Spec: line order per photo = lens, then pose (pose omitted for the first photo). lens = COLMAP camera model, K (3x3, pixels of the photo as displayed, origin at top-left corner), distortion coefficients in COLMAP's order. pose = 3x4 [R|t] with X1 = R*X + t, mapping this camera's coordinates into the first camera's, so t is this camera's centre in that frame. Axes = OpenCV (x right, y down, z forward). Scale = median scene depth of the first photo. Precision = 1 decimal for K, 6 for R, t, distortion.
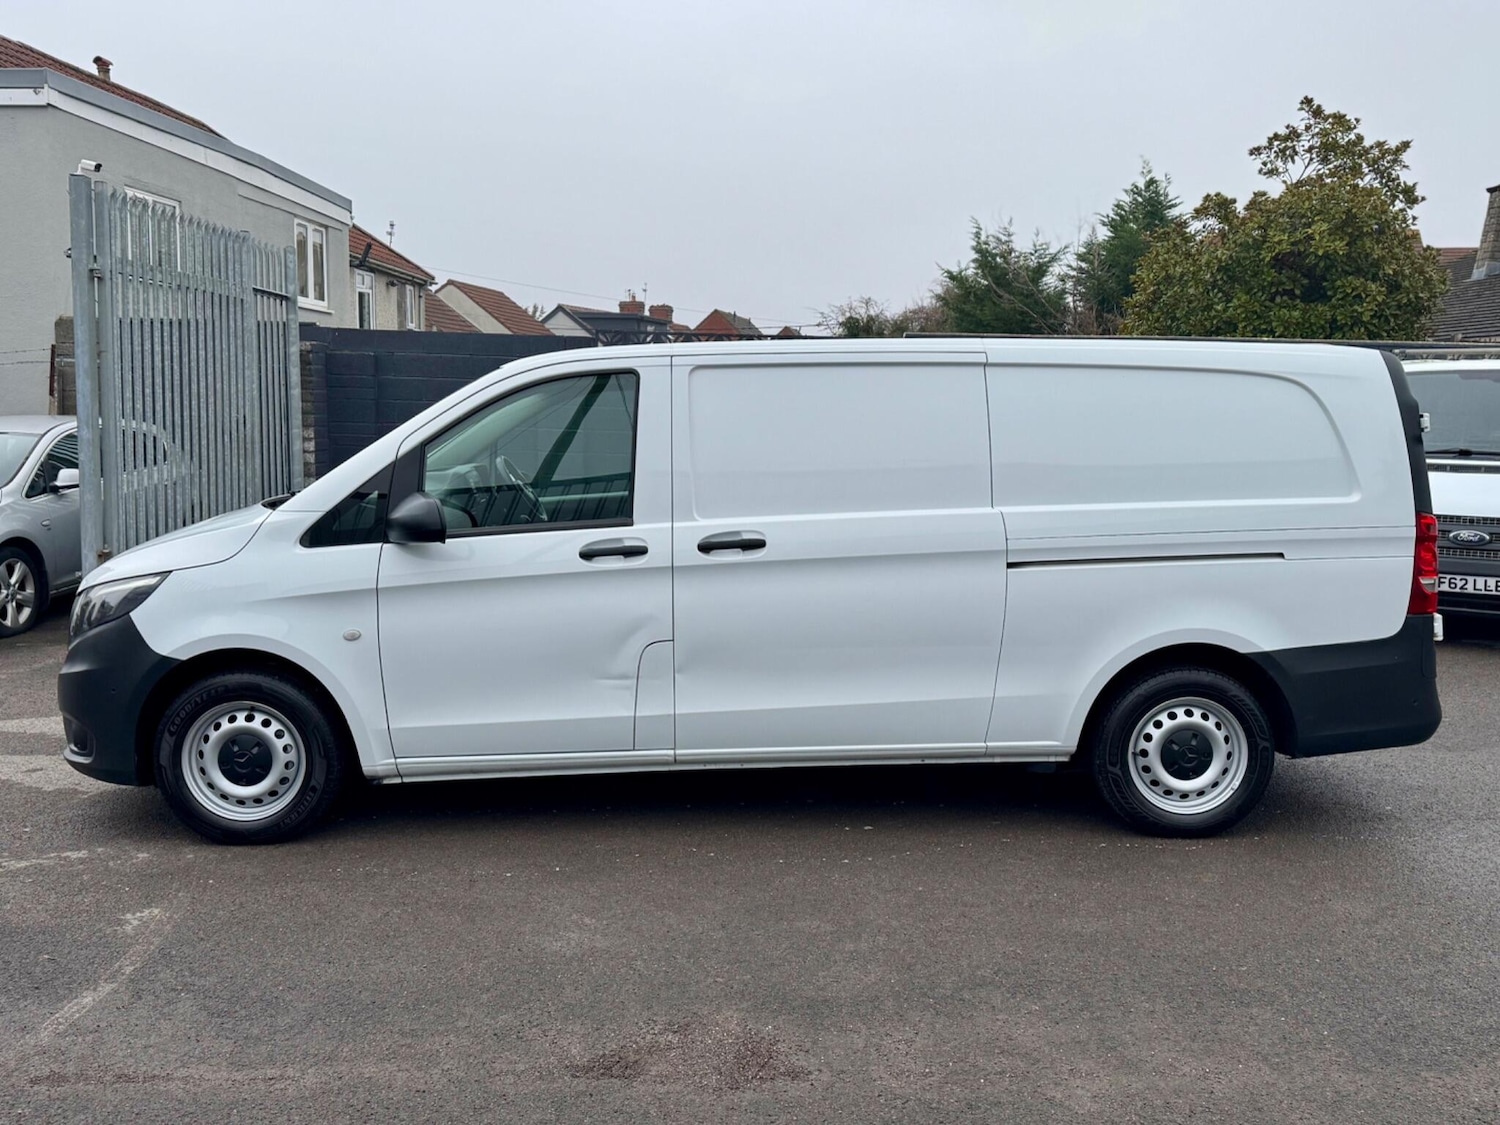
lens RADIAL K [[1319.0, 0, 750.2], [0, 1319.0, 571.4], [0, 0, 1]] dist [0.095118, -0.139742]
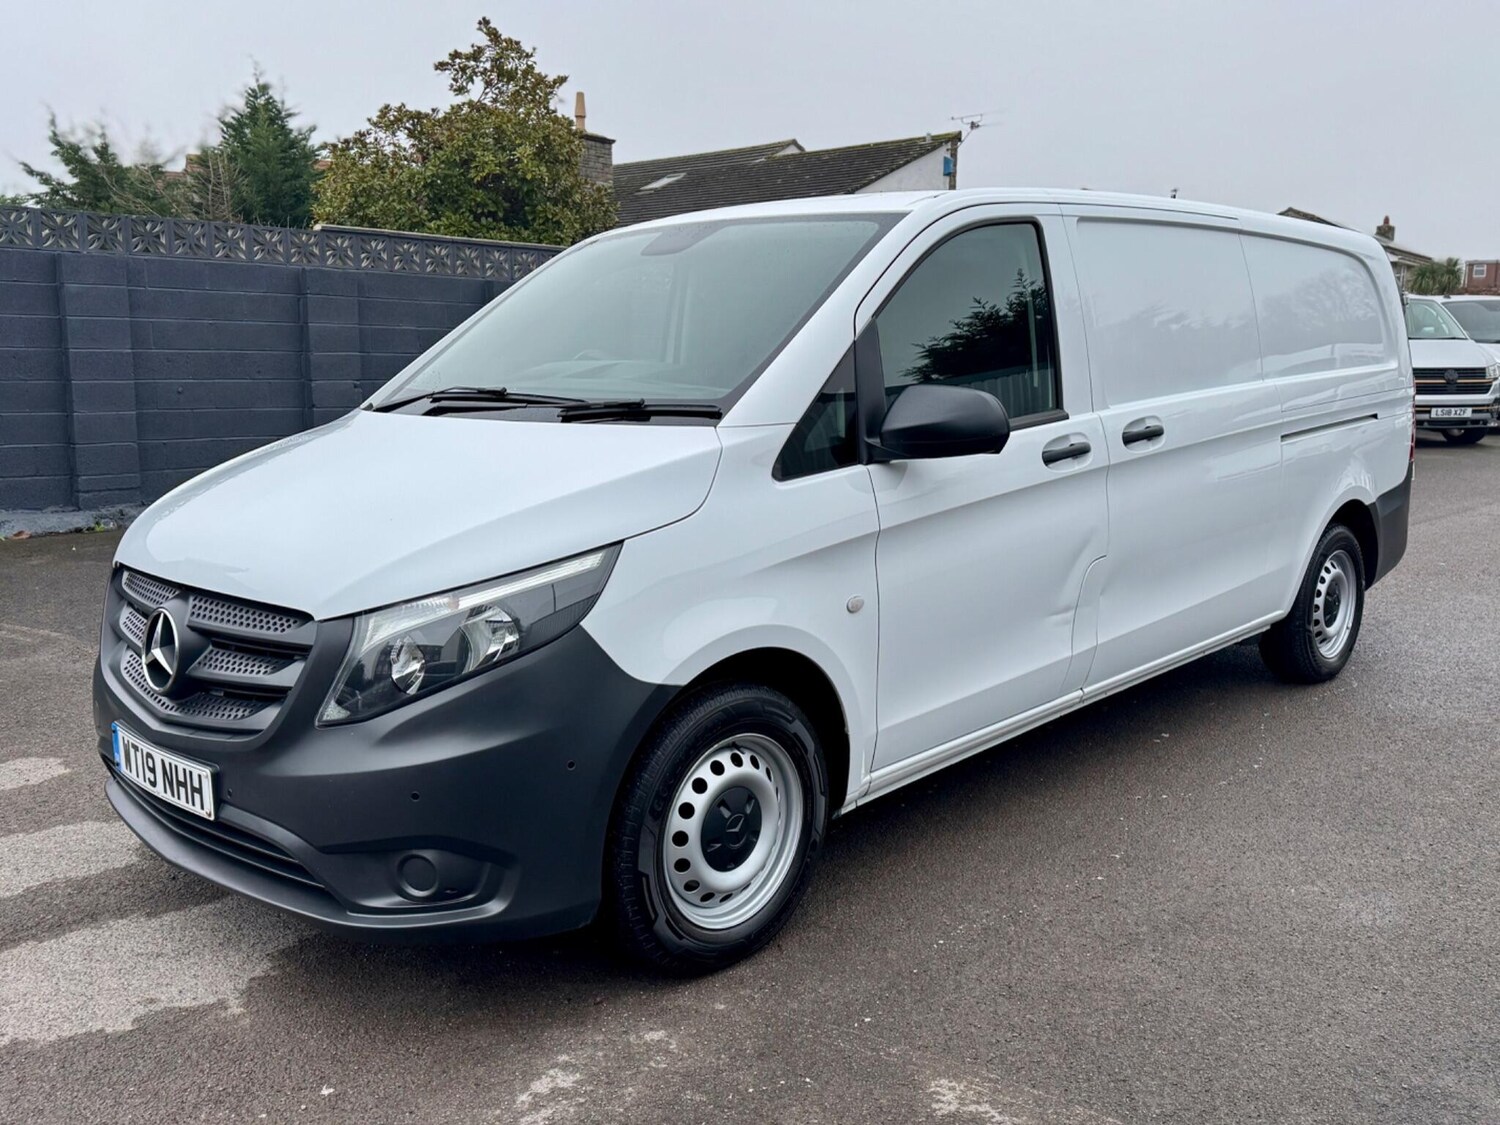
lens RADIAL K [[1319.0, 0, 750.2], [0, 1319.0, 569.1], [0, 0, 1]] dist [0.095118, -0.139742]
pose [[0.720072, -0.126845, 0.682207, -0.762019], [0.094613, 0.991916, 0.084565, -0.029566], [-0.687419, 0.003653, 0.726252, 0.534040]]
